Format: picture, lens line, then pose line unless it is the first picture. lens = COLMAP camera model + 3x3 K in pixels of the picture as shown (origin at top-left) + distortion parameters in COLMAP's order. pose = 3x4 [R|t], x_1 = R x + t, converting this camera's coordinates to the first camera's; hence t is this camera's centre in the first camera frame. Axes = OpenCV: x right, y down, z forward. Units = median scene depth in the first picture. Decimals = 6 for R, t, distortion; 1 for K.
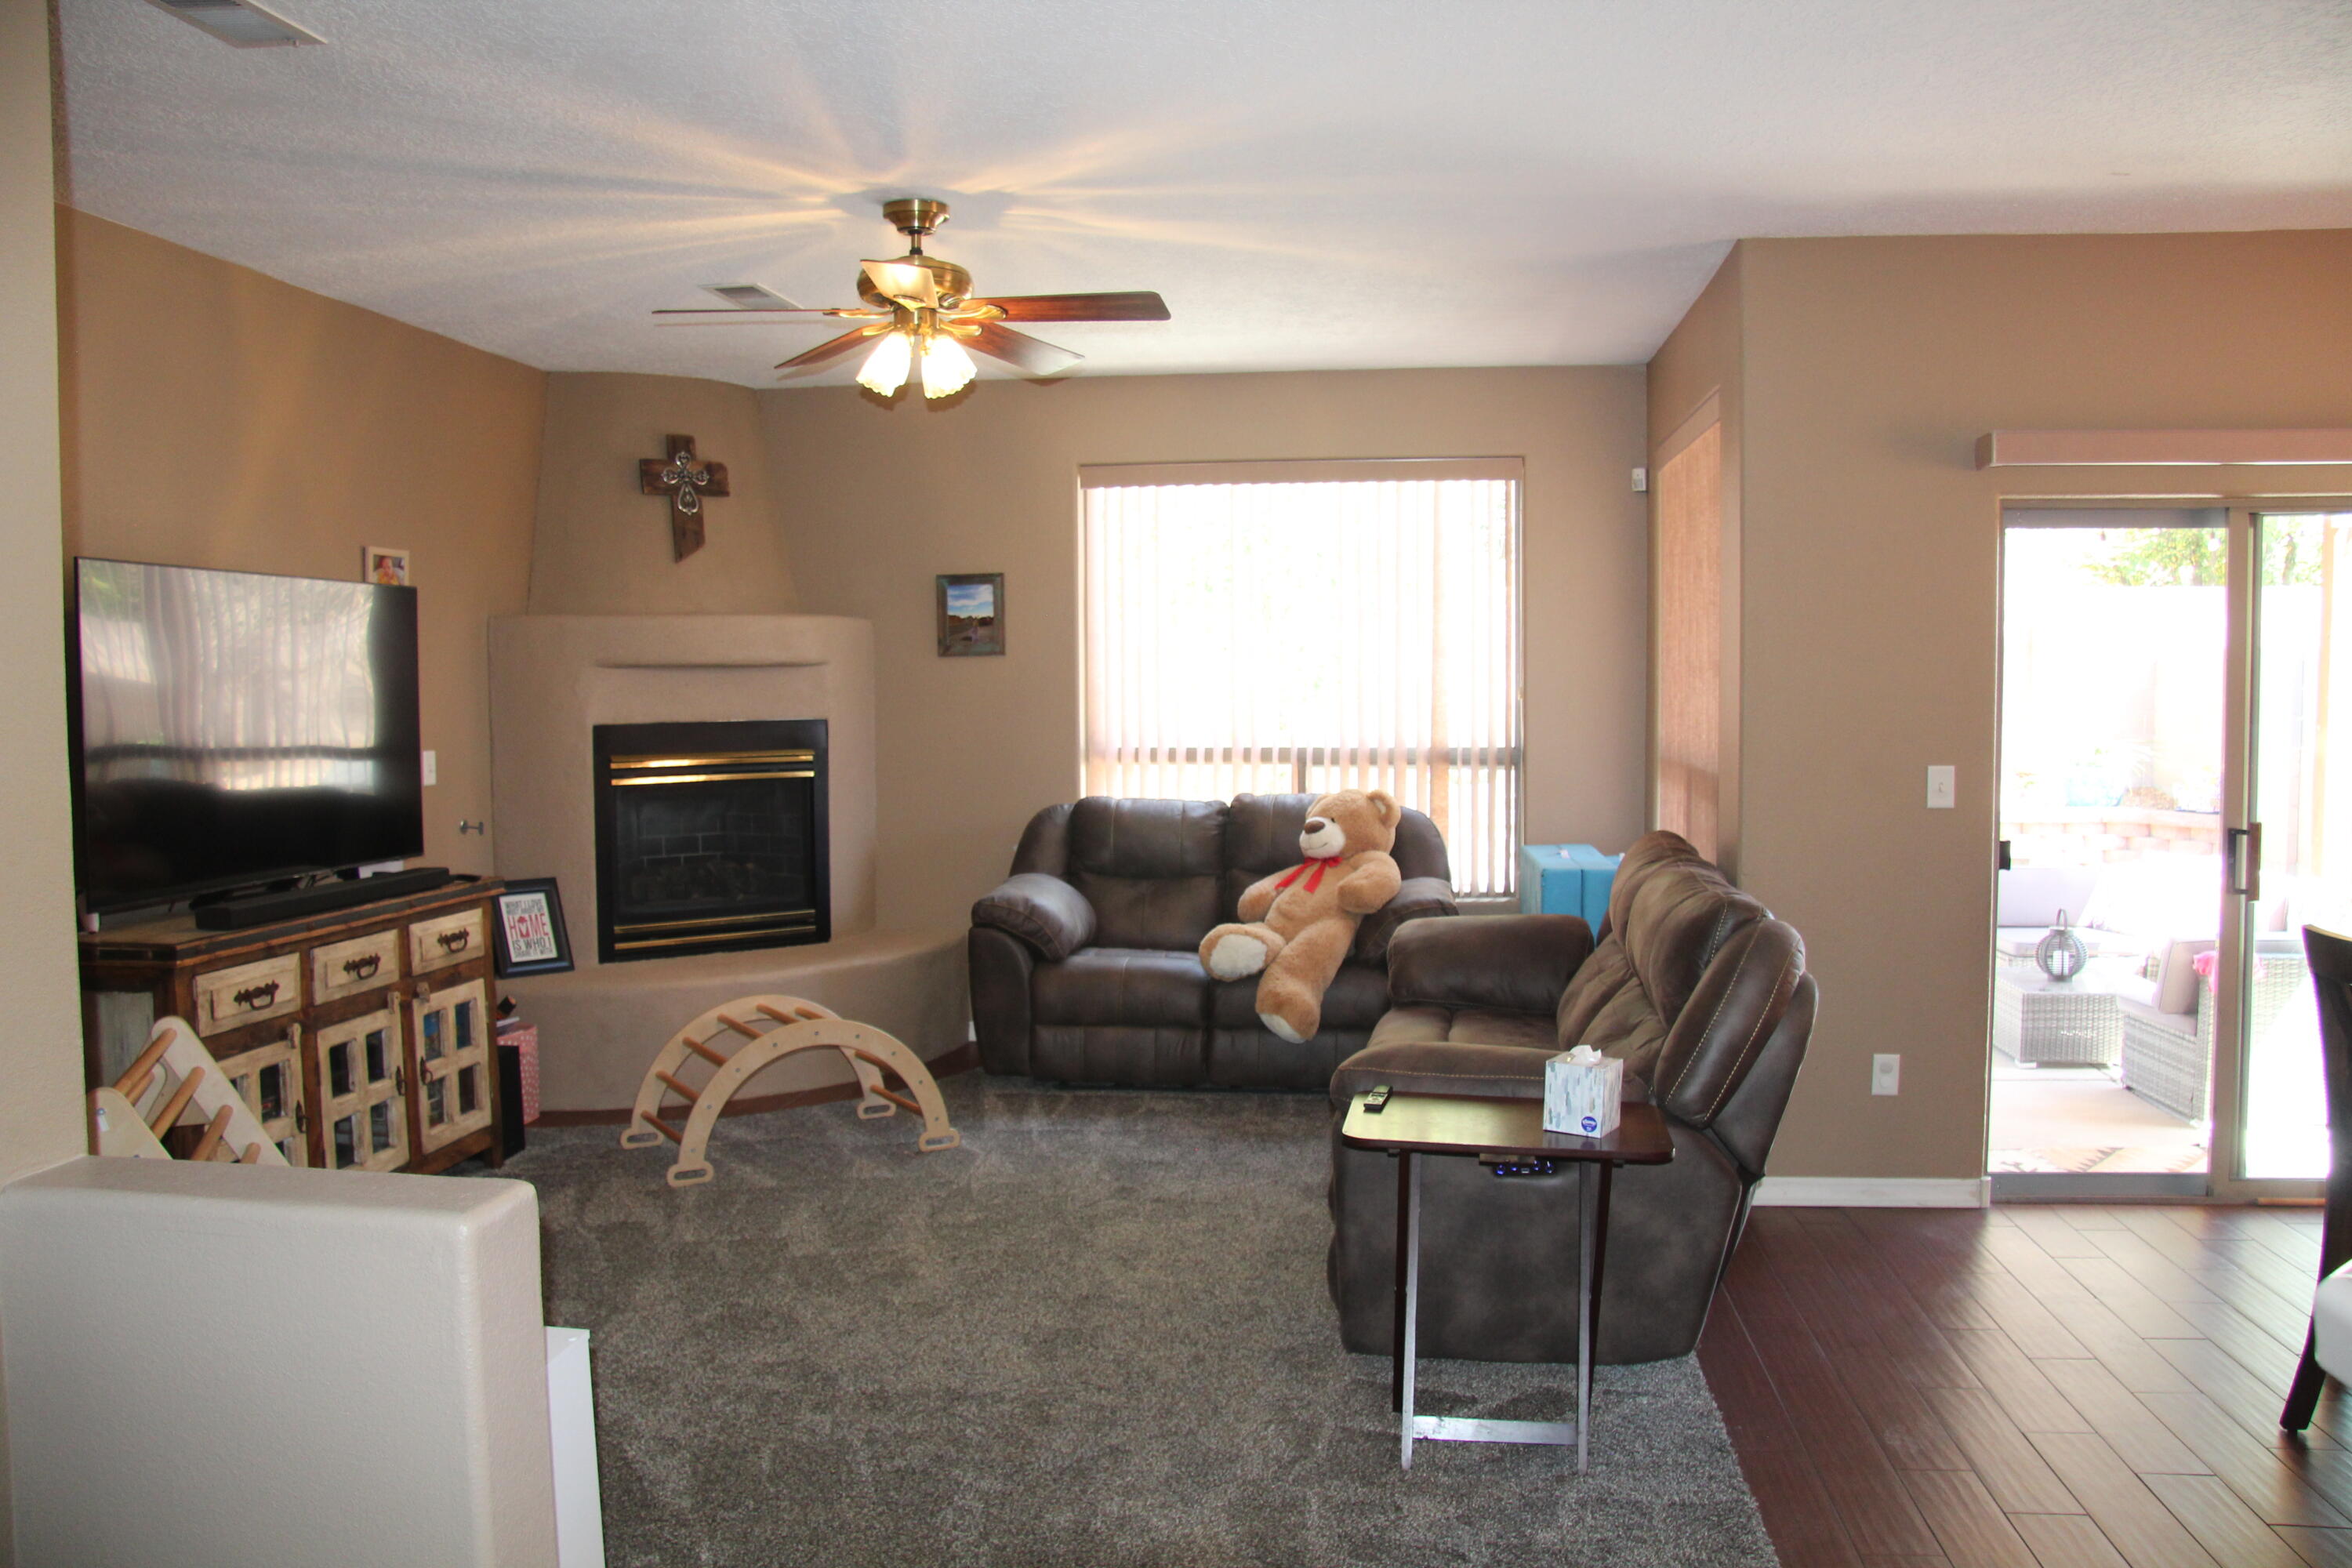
lens RADIAL K [[1815.3, 0, 1183.0], [0, 1815.3, 793.1], [0, 0, 1]] dist [-0.139037, 0.055115]
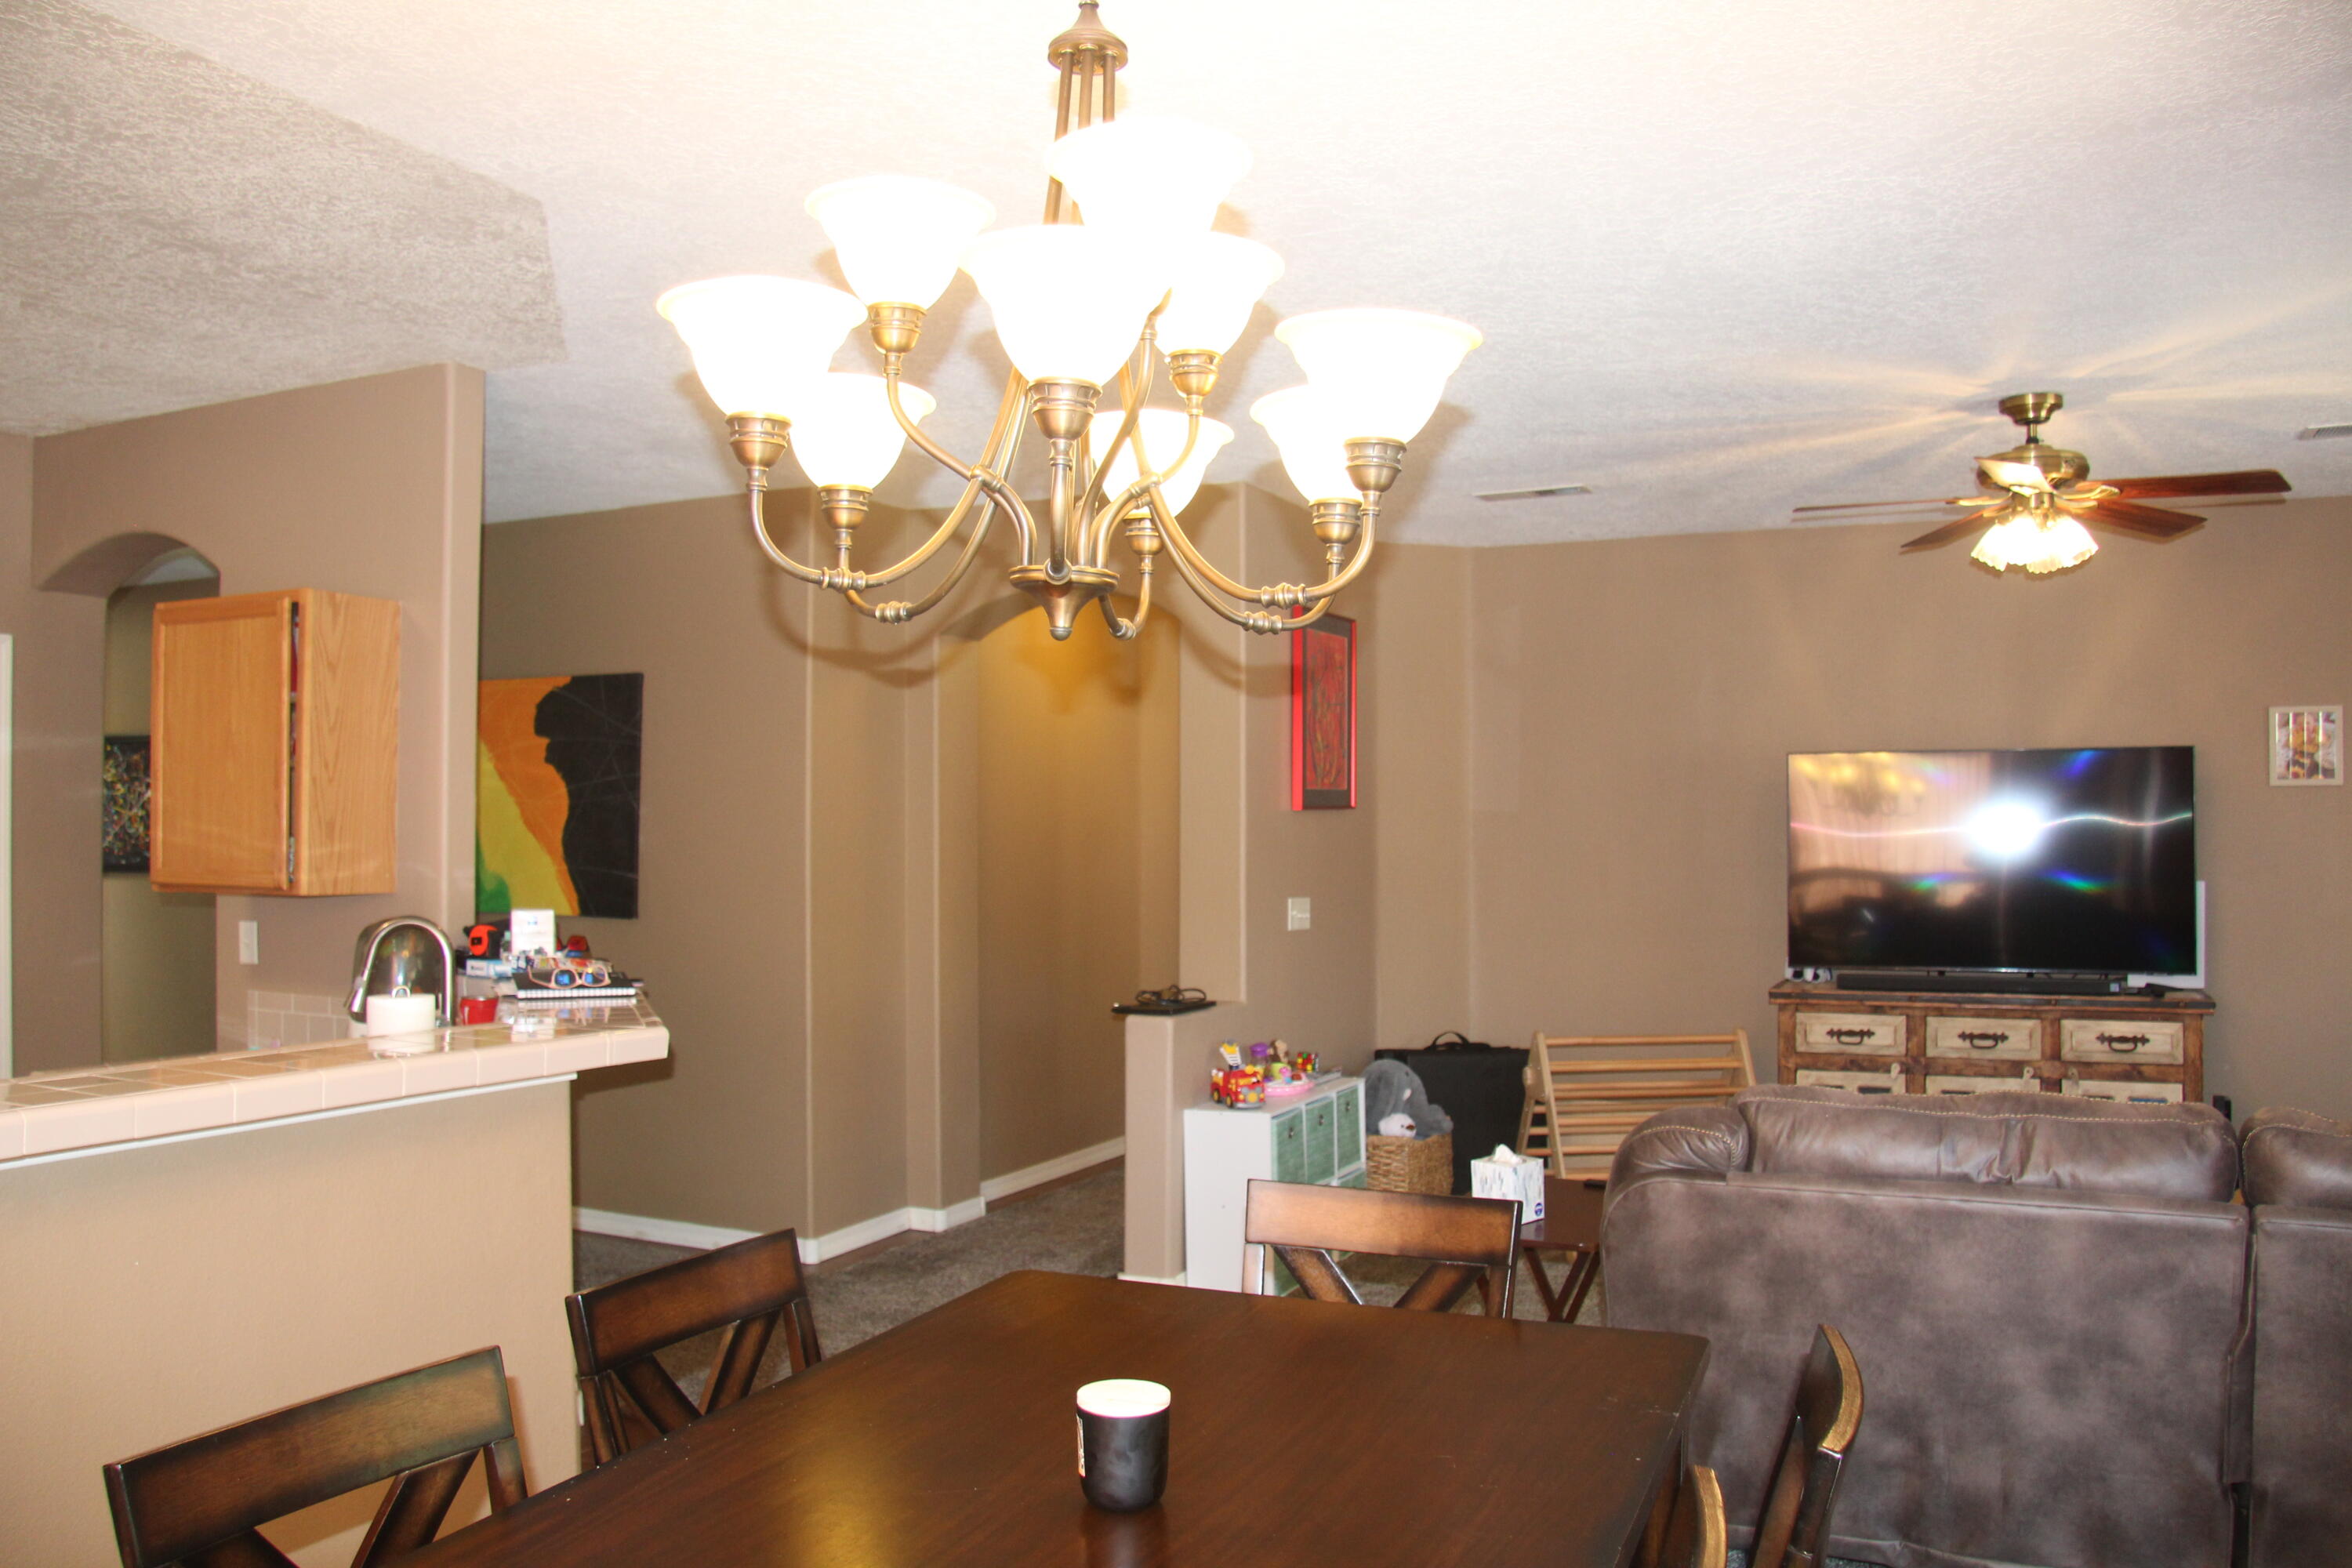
lens RADIAL K [[1815.3, 0, 1178.7], [0, 1815.3, 793.3], [0, 0, 1]] dist [-0.139037, 0.055115]
pose [[-0.269006, -0.019537, -0.962940, 0.738195], [-0.061036, 0.998130, -0.003200, -0.034752], [0.961203, 0.057913, -0.269695, 0.564799]]
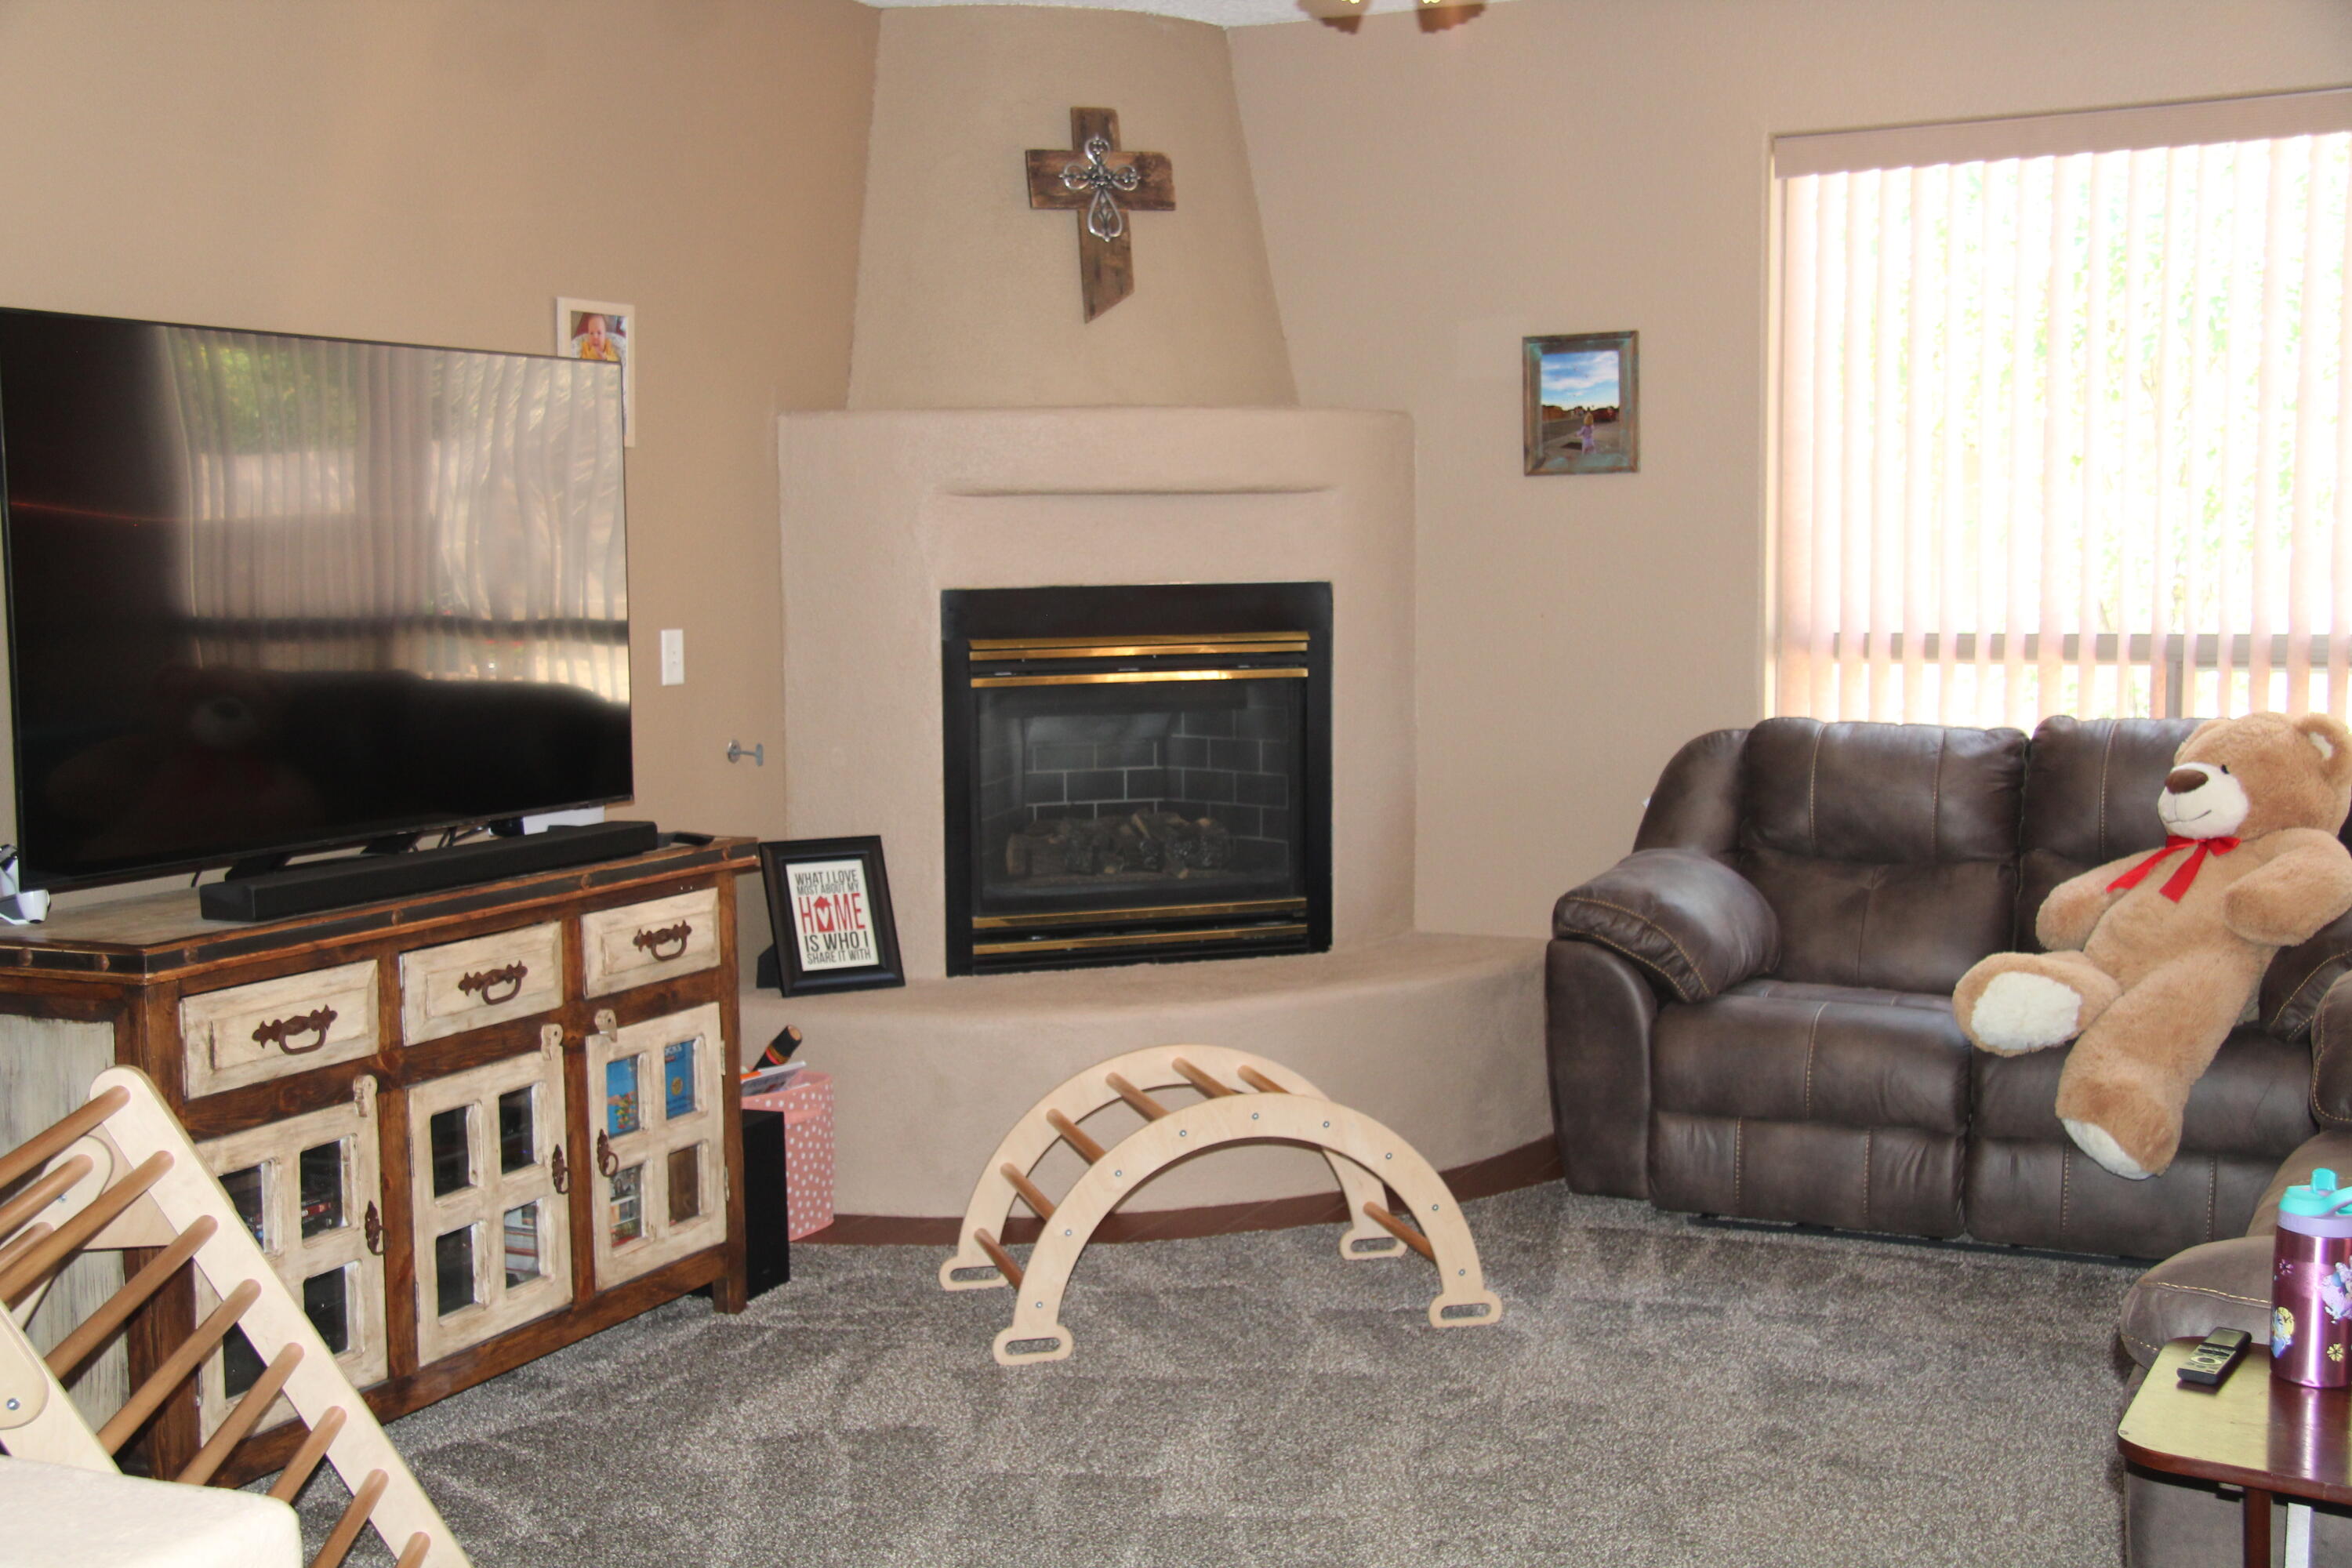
lens RADIAL K [[2802.6, 0, 1169.6], [0, 2802.6, 796.0], [0, 0, 1]] dist [0.052761, 0.000000]
pose [[0.954800, 0.025079, -0.296188, 0.034280], [-0.014318, 0.999158, 0.038444, -0.005519], [0.296903, -0.032466, 0.954356, 0.103846]]
